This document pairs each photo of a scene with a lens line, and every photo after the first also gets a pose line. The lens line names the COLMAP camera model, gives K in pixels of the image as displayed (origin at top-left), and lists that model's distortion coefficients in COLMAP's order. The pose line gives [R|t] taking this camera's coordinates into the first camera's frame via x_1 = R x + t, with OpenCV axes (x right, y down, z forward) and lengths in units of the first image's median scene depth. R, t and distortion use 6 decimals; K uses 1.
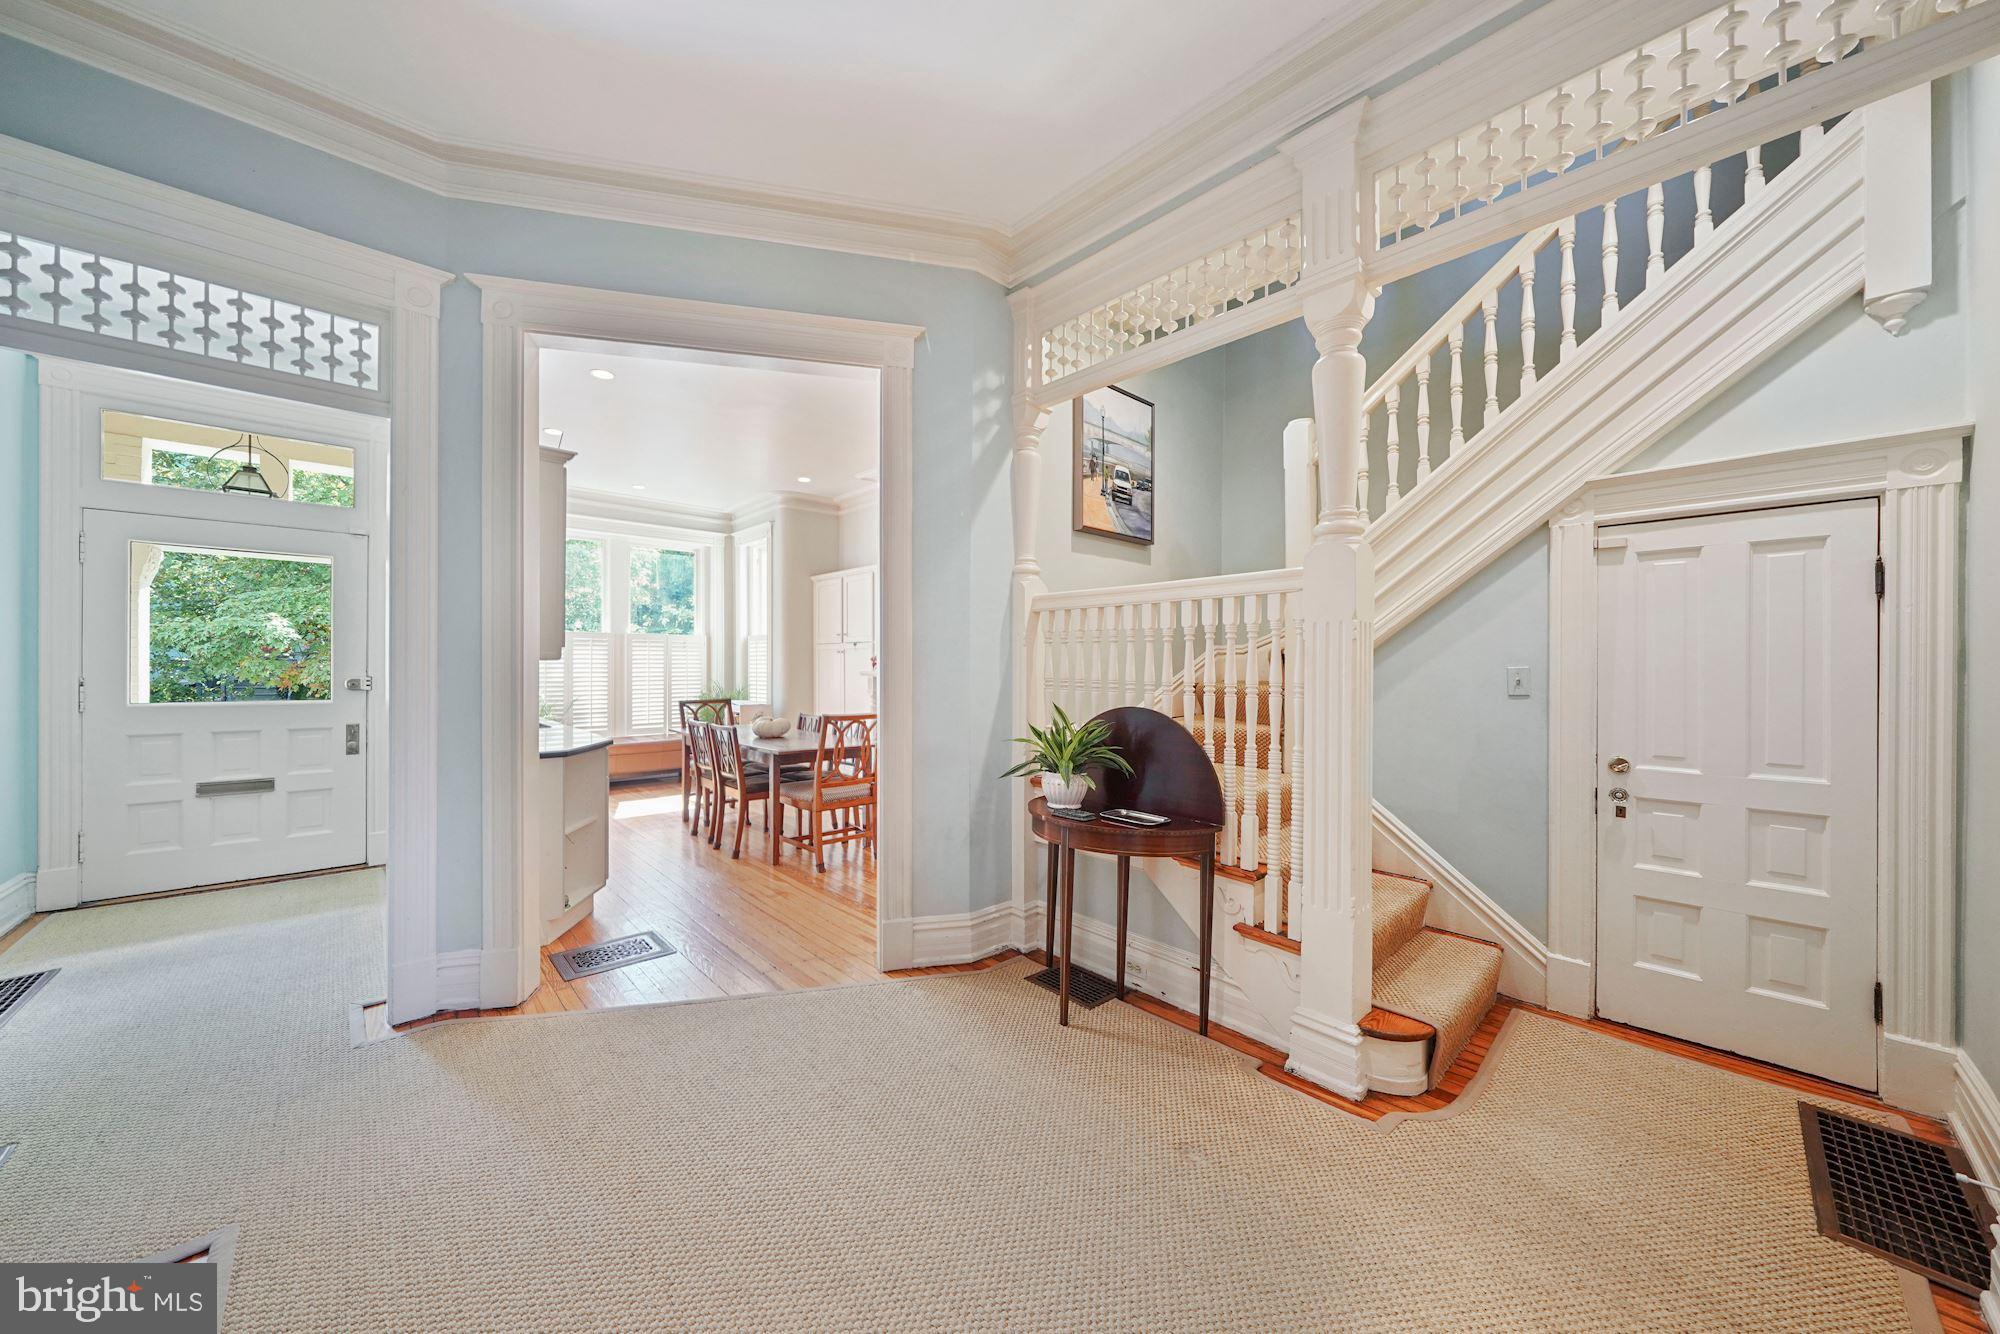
lens RADIAL K [[696.3, 0, 994.5], [0, 696.3, 668.3], [0, 0, 1]] dist [-0.011110, 0.000309]
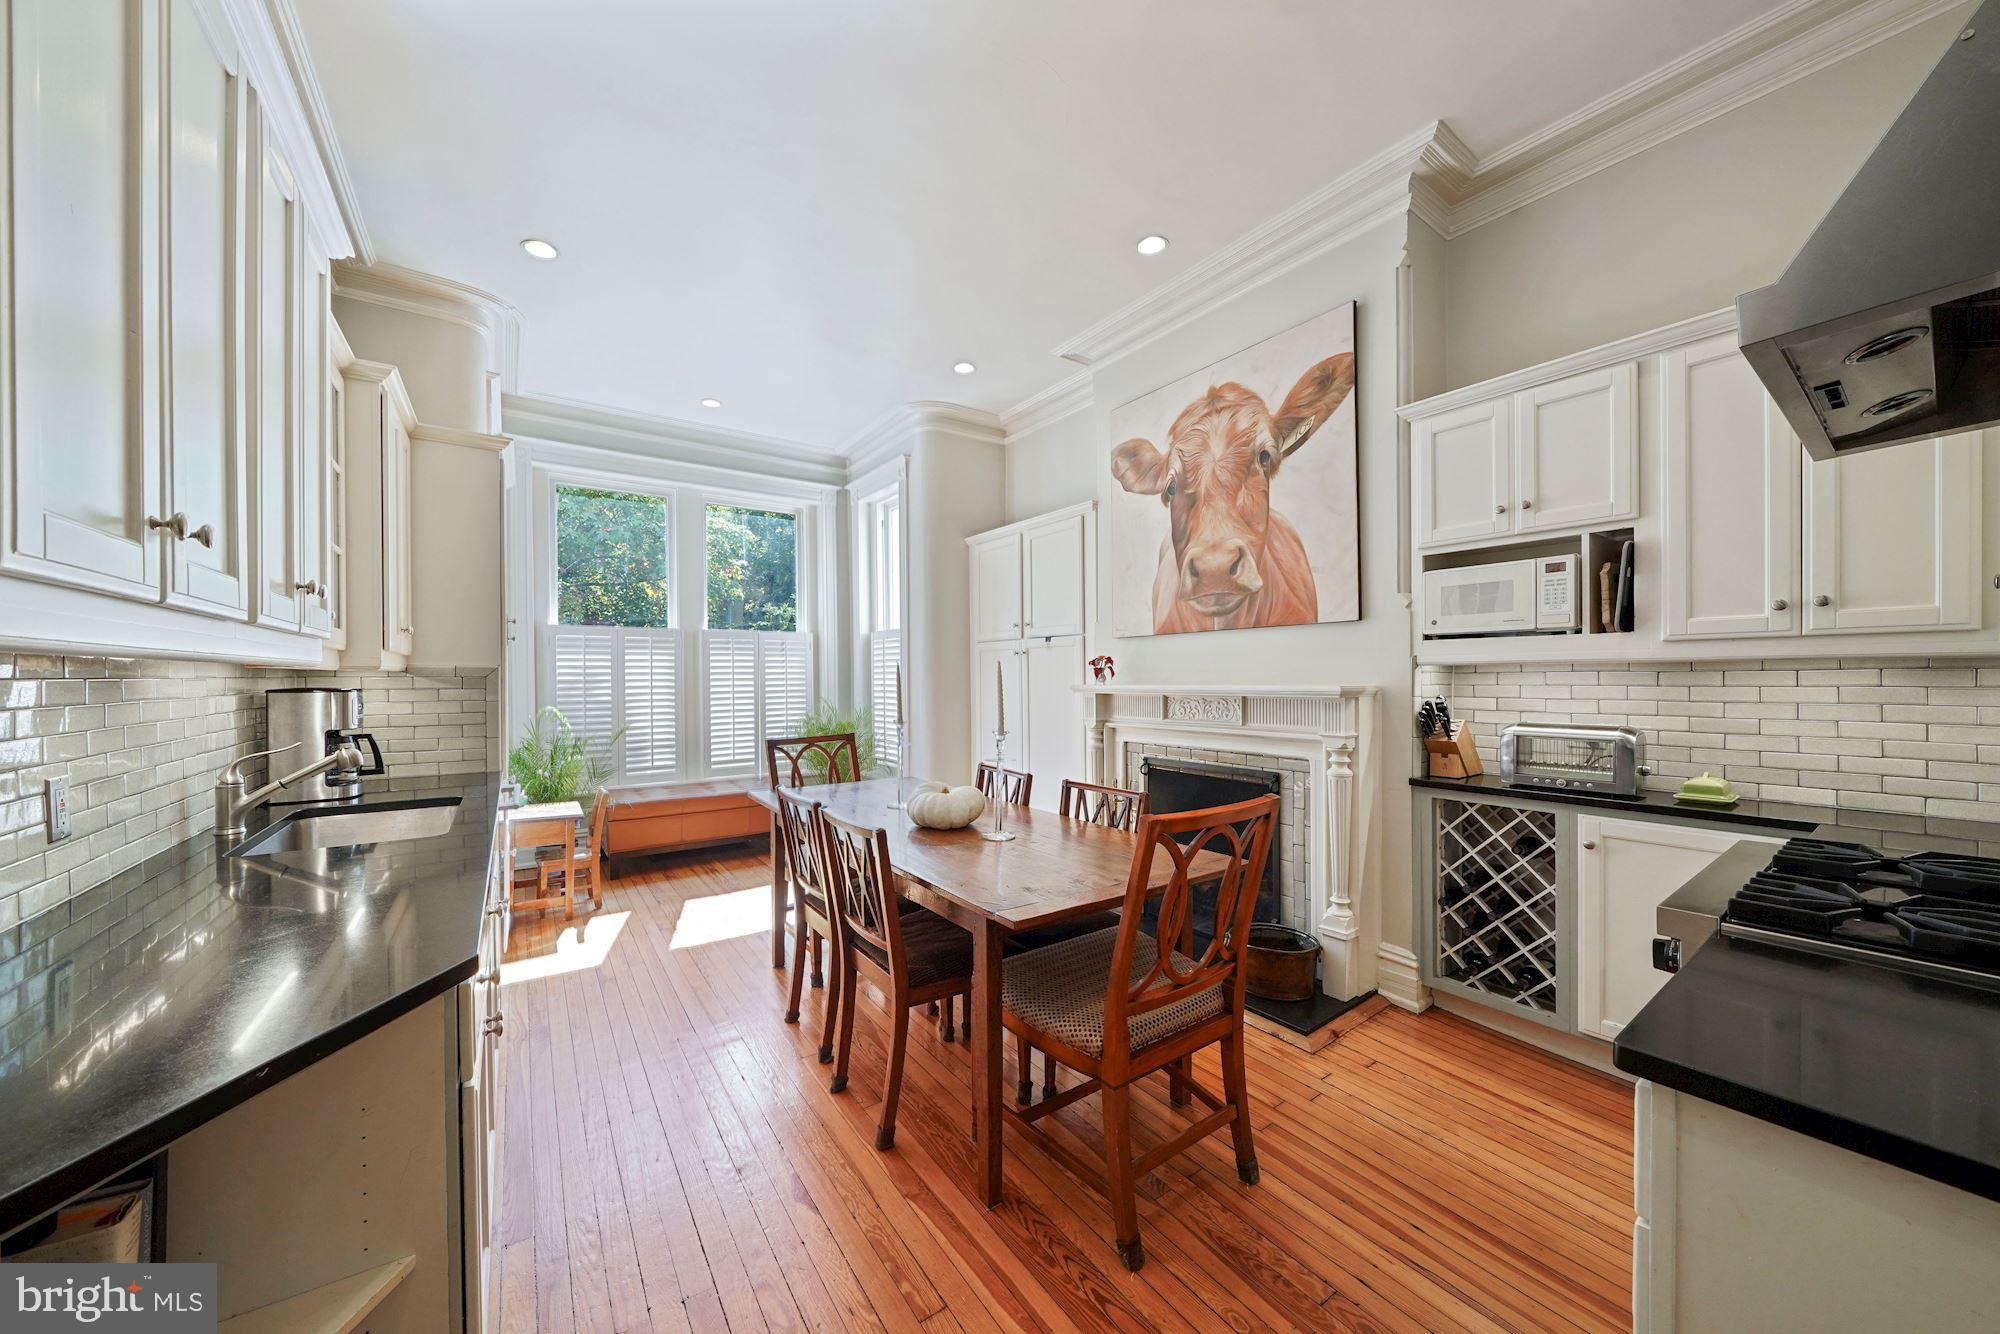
lens RADIAL K [[696.3, 0, 986.2], [0, 696.3, 675.1], [0, 0, 1]] dist [-0.011110, 0.000309]
pose [[0.989104, -0.007954, -0.147005, -0.150943], [0.007503, 0.999965, -0.003625, -0.001237], [0.147029, 0.002483, 0.989129, 0.362142]]
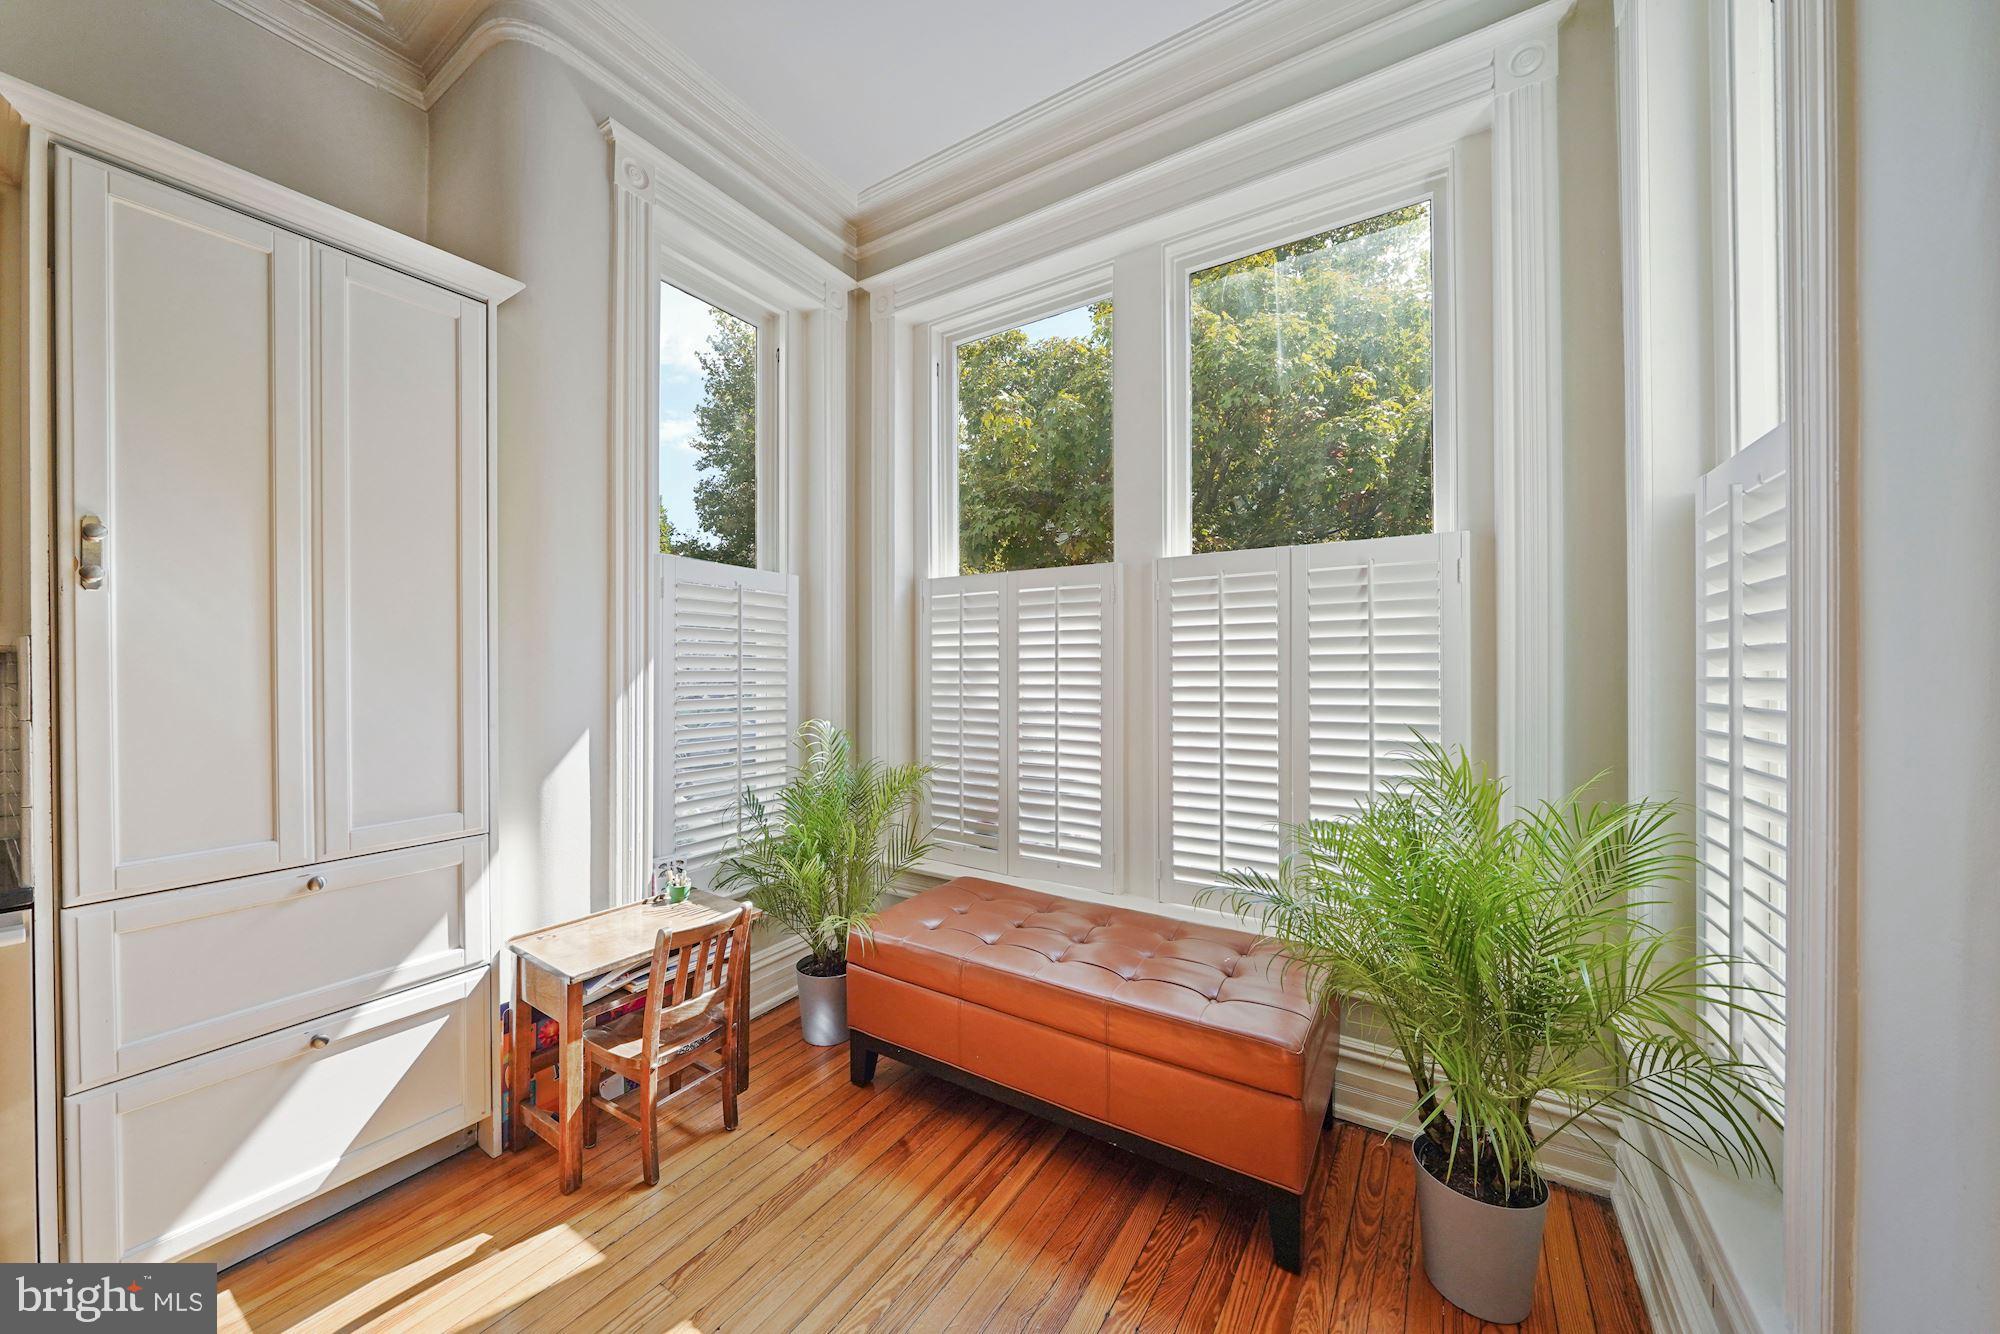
lens RADIAL K [[696.3, 0, 1005.9], [0, 696.3, 670.7], [0, 0, 1]] dist [-0.011110, 0.000309]
pose [[0.260958, -0.001347, -0.965349, -0.257948], [0.002541, 0.999997, -0.000708, -0.001614], [0.965347, -0.002268, 0.260961, 0.864807]]
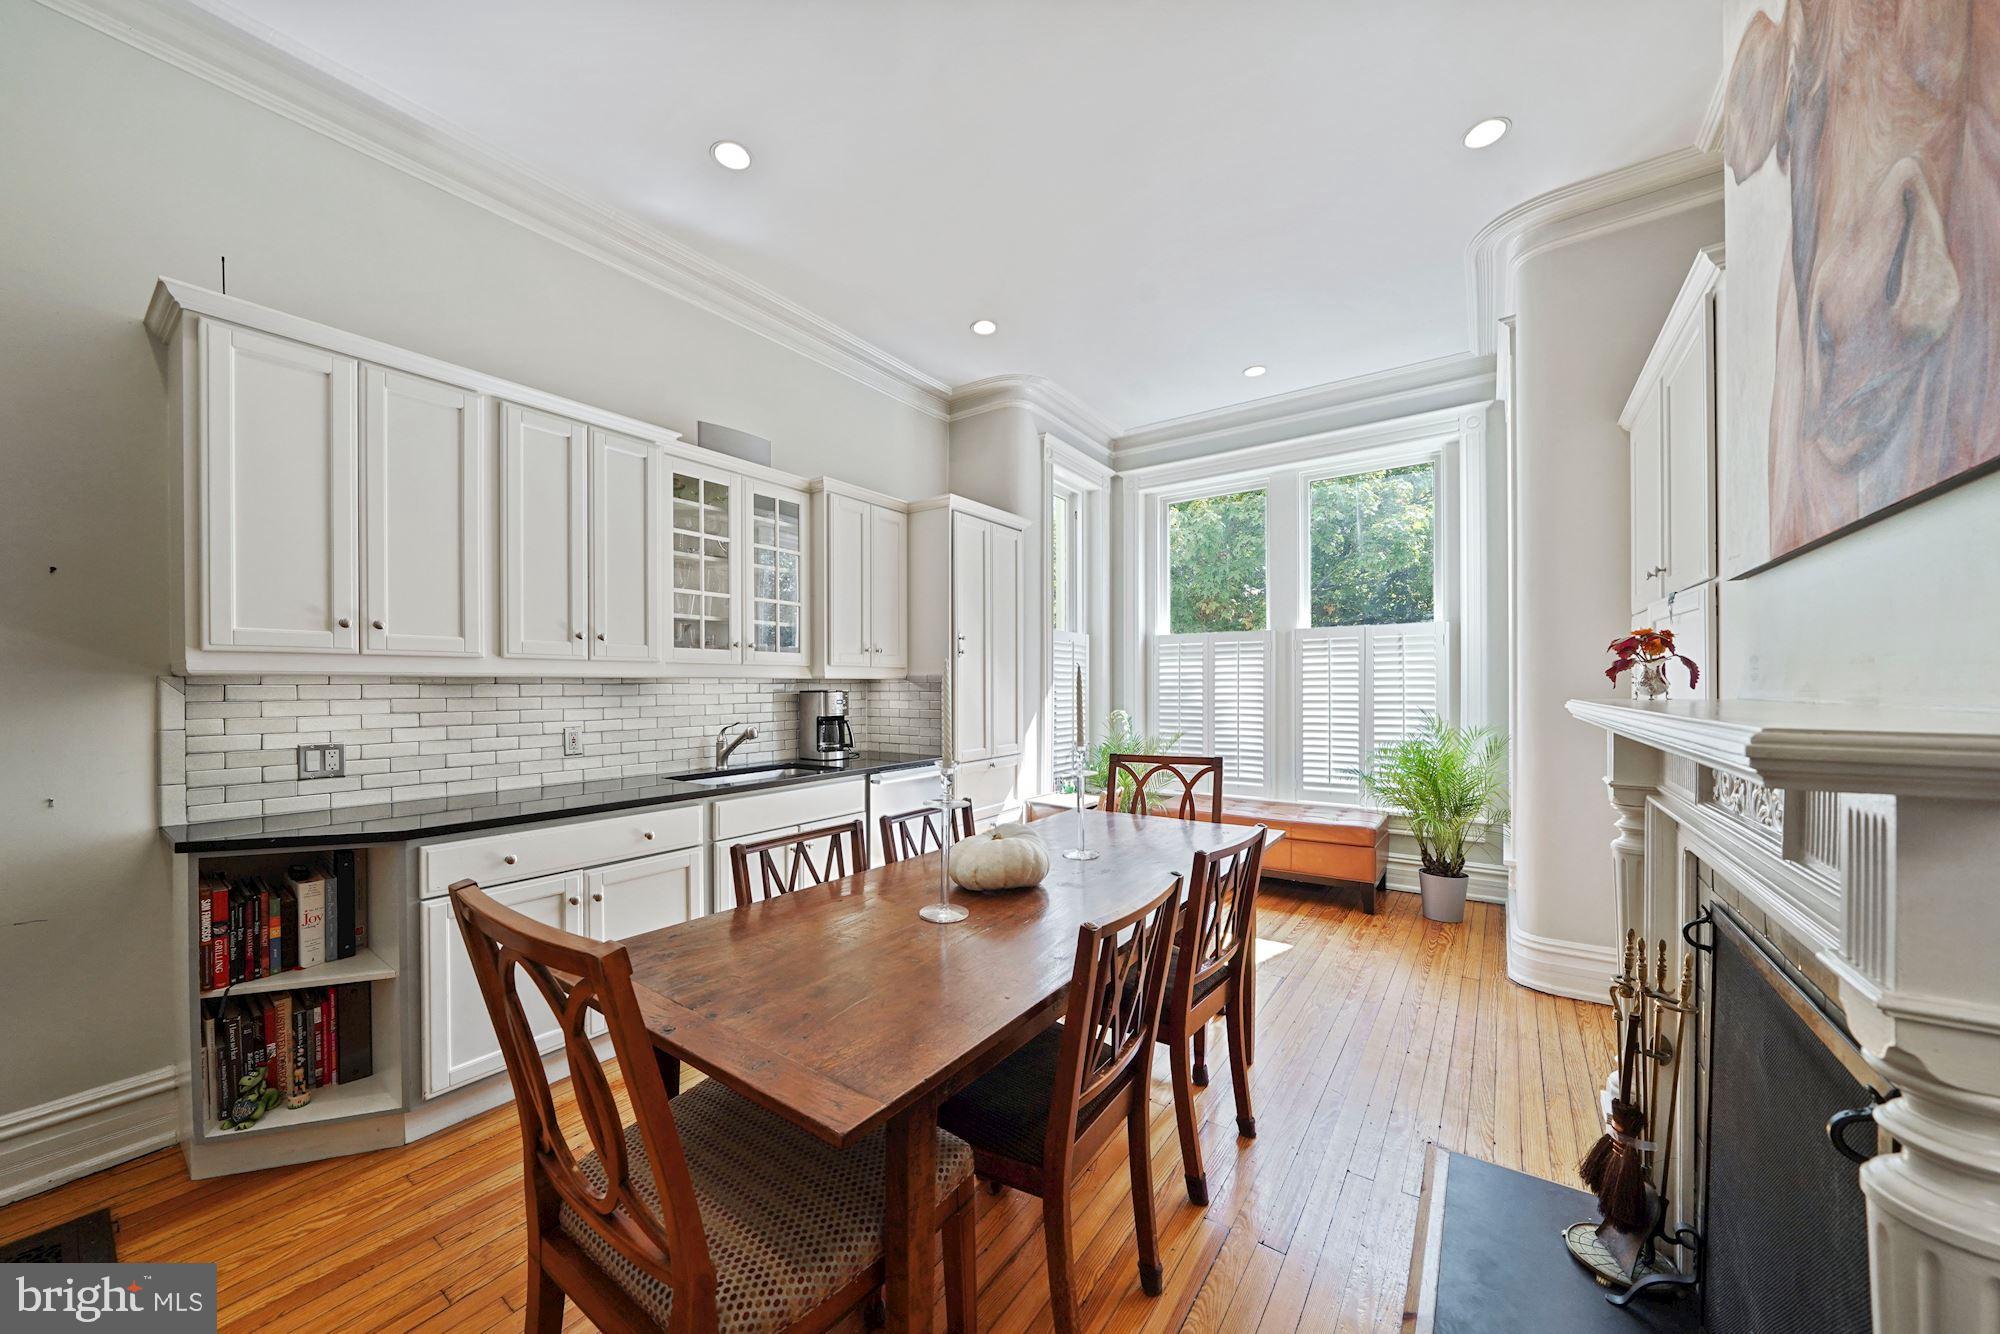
lens RADIAL K [[696.3, 0, 995.9], [0, 696.3, 688.7], [0, 0, 1]] dist [-0.011110, 0.000309]
pose [[0.202931, 0.000974, -0.979193, 0.008833], [0.002914, 0.999994, 0.001598, -0.000197], [0.979189, -0.003177, 0.202927, 0.628480]]
